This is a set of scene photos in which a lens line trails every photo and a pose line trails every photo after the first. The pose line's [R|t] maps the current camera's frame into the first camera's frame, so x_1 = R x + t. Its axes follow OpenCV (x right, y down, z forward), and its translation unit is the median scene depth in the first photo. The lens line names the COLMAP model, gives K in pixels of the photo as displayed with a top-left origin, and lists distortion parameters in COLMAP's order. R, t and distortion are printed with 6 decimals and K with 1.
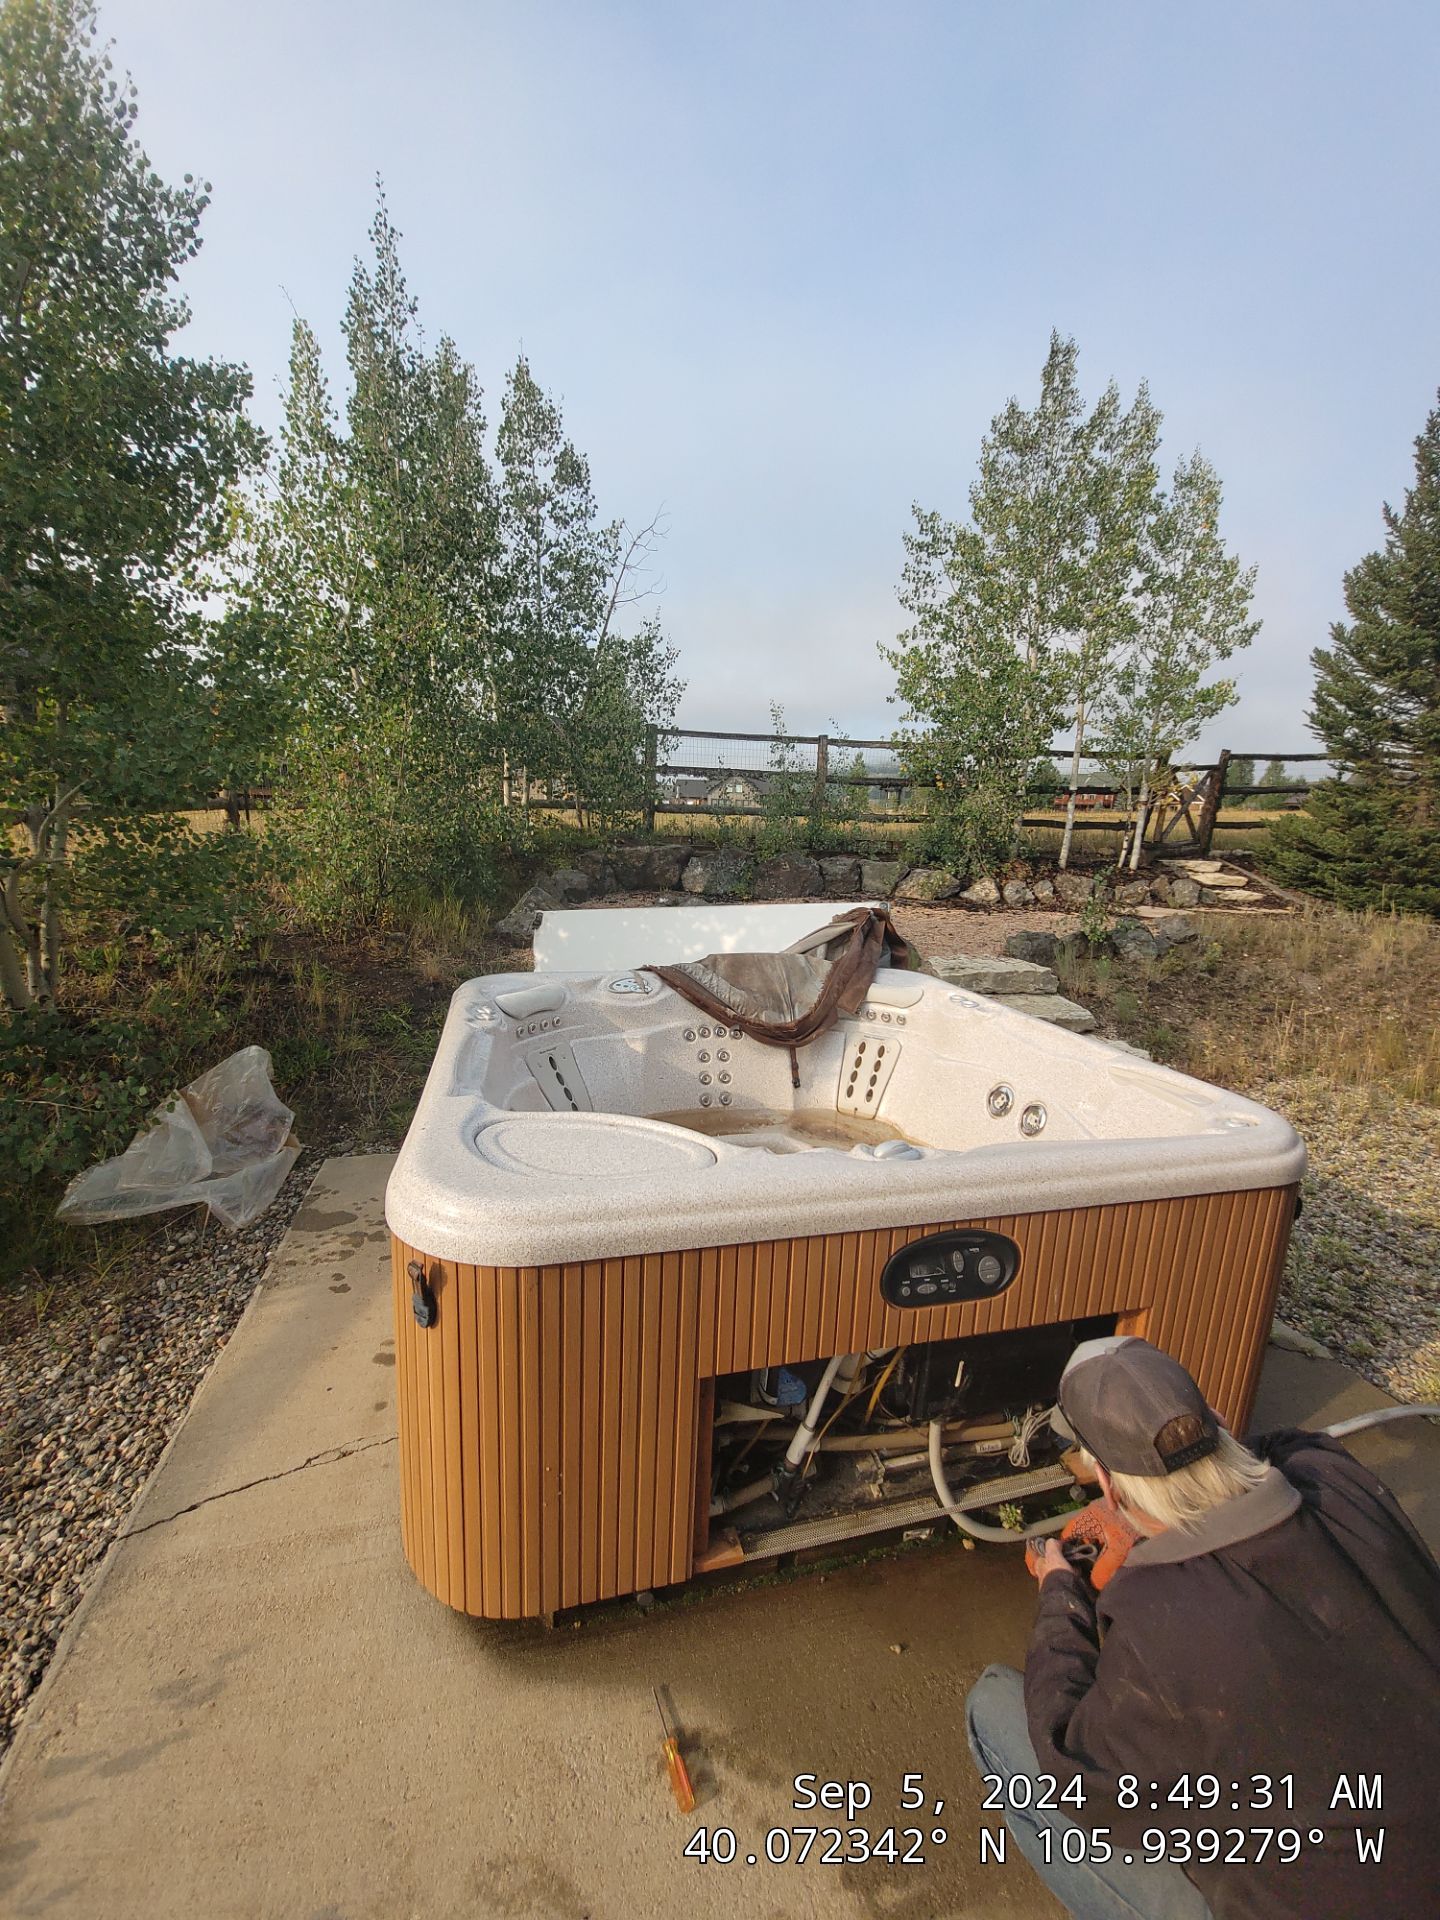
lens RADIAL K [[750.9, 0, 681.5], [0, 750.9, 955.5], [0, 0, 1]] dist [-0.000817, -0.007943]
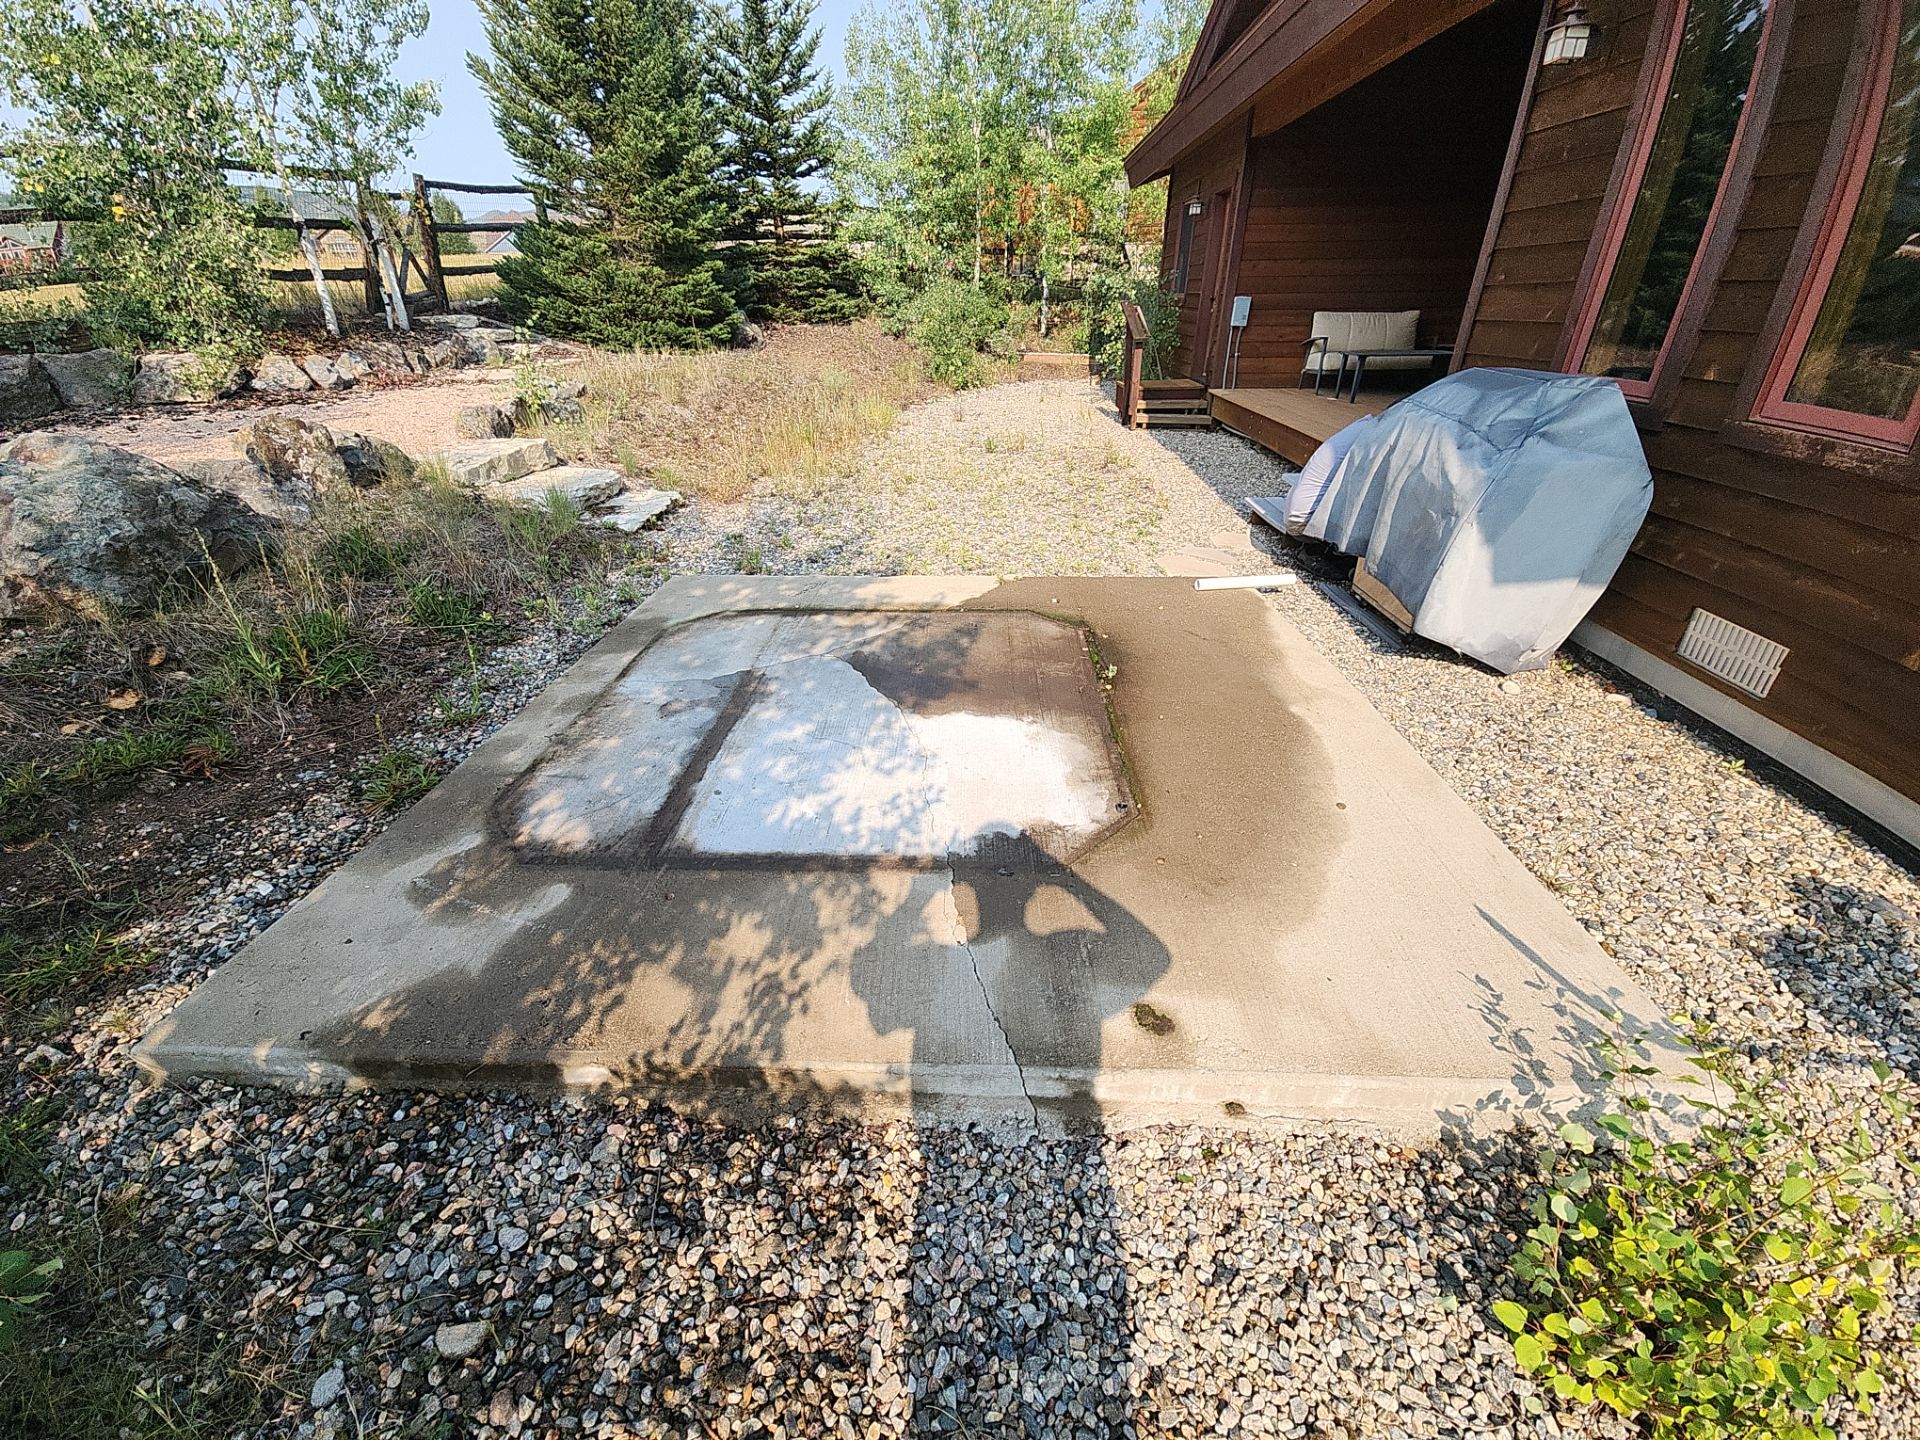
lens RADIAL K [[794.6, 0, 960.0], [0, 794.6, 720.0], [0, 0, 1]] dist [0.025458, -0.013264]
pose [[0.264675, -0.486704, 0.832506, -0.240822], [0.193408, 0.872544, 0.448621, -0.016086], [-0.944744, 0.042274, 0.325072, 0.125031]]
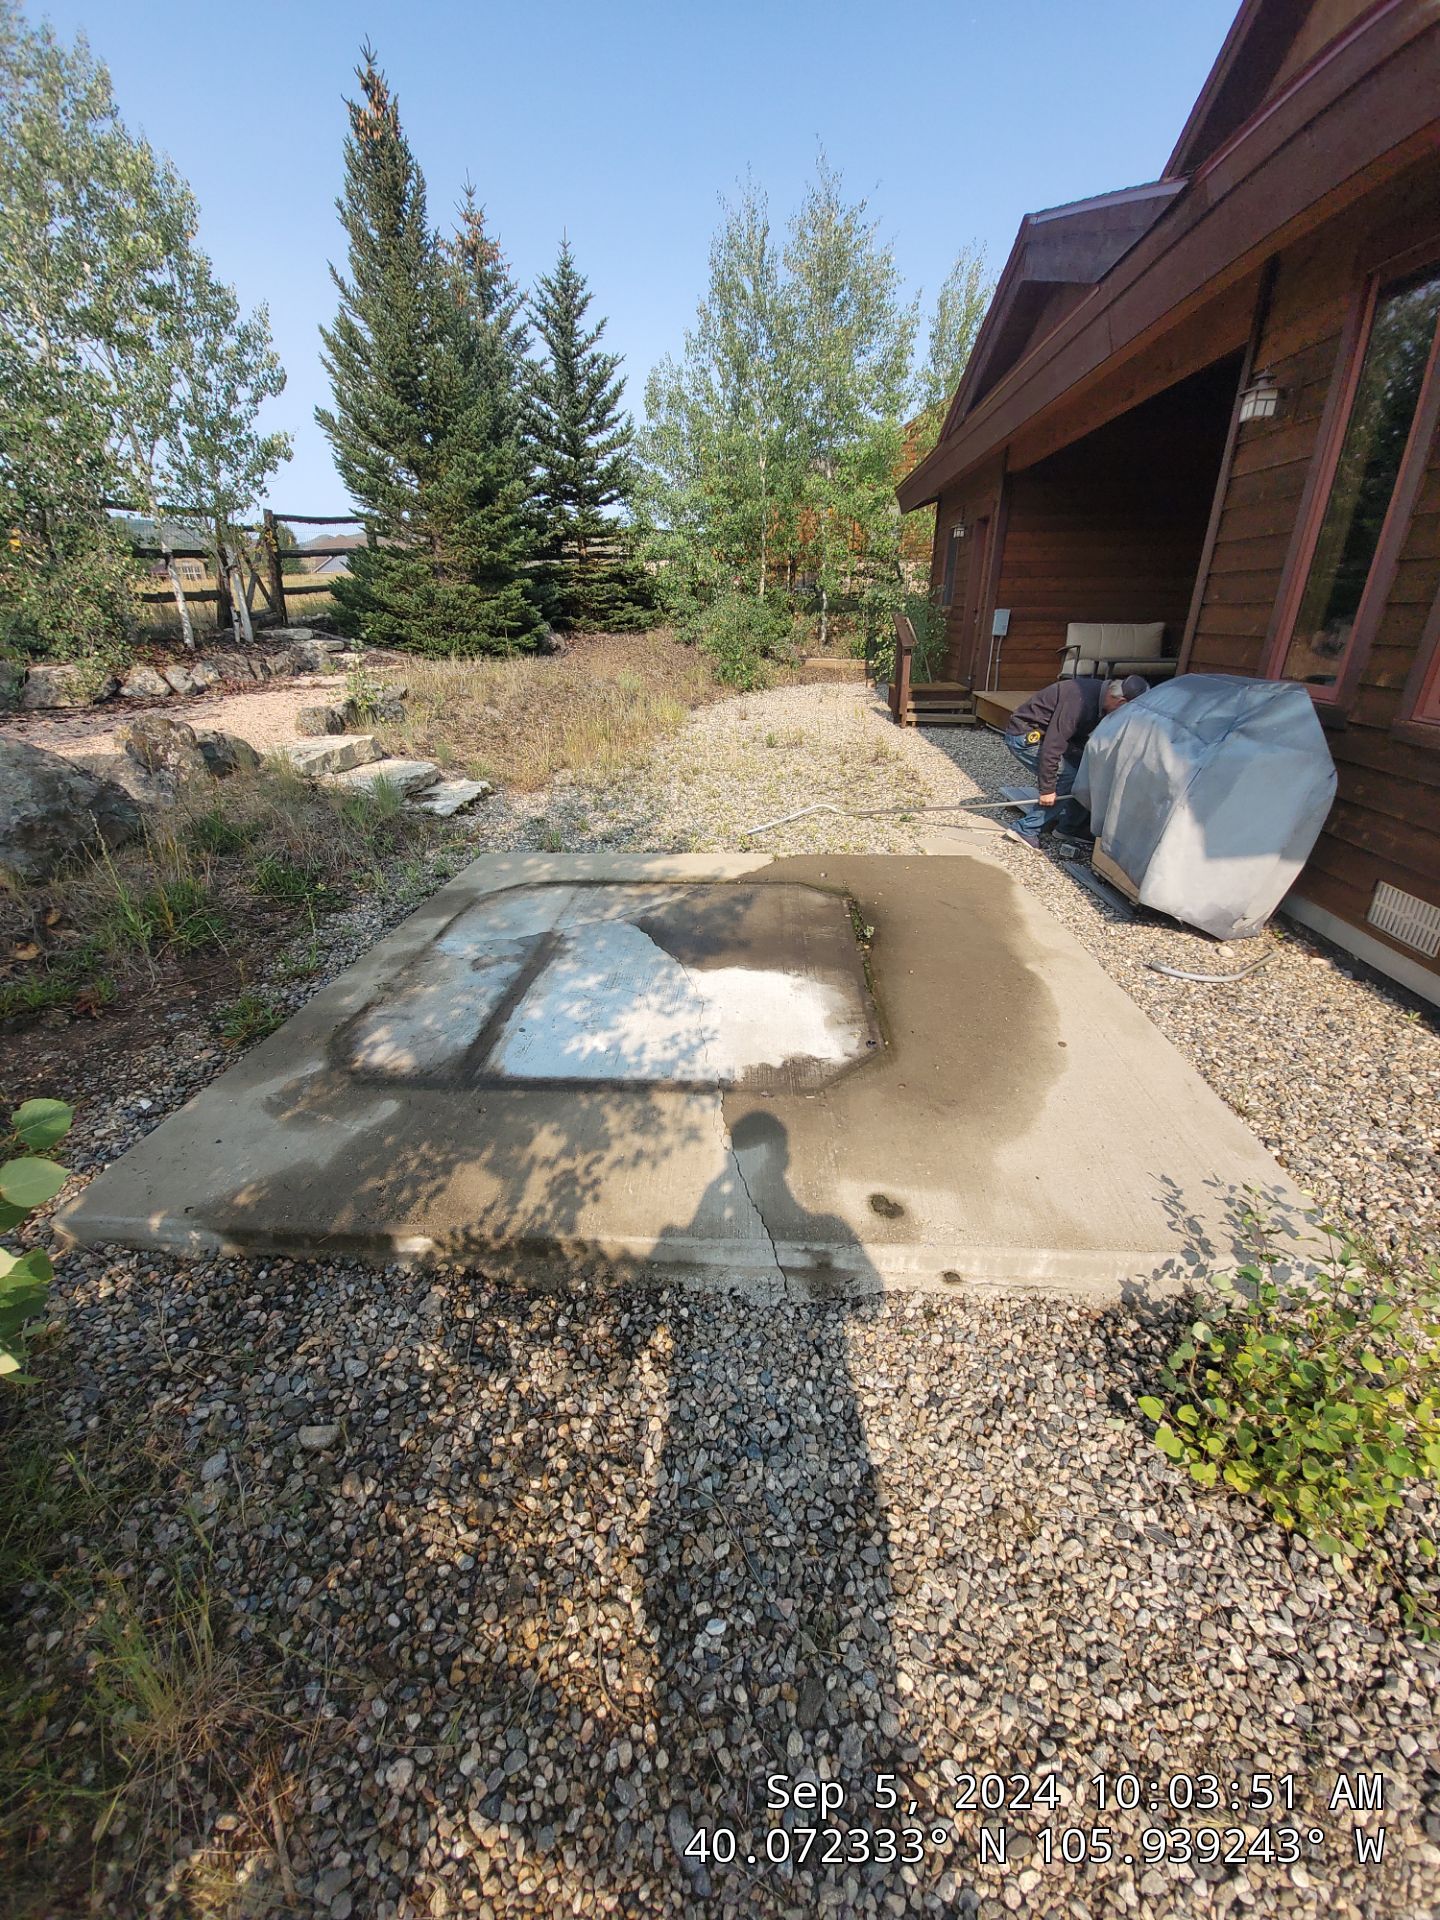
lens RADIAL K [[768.9, 0, 728.8], [0, 768.9, 965.8], [0, 0, 1]] dist [-0.002559, -0.009089]
pose [[0.287577, -0.441969, 0.849684, -0.270600], [0.196080, 0.895537, 0.399457, -0.016448], [-0.937471, 0.051732, 0.344197, 0.110717]]
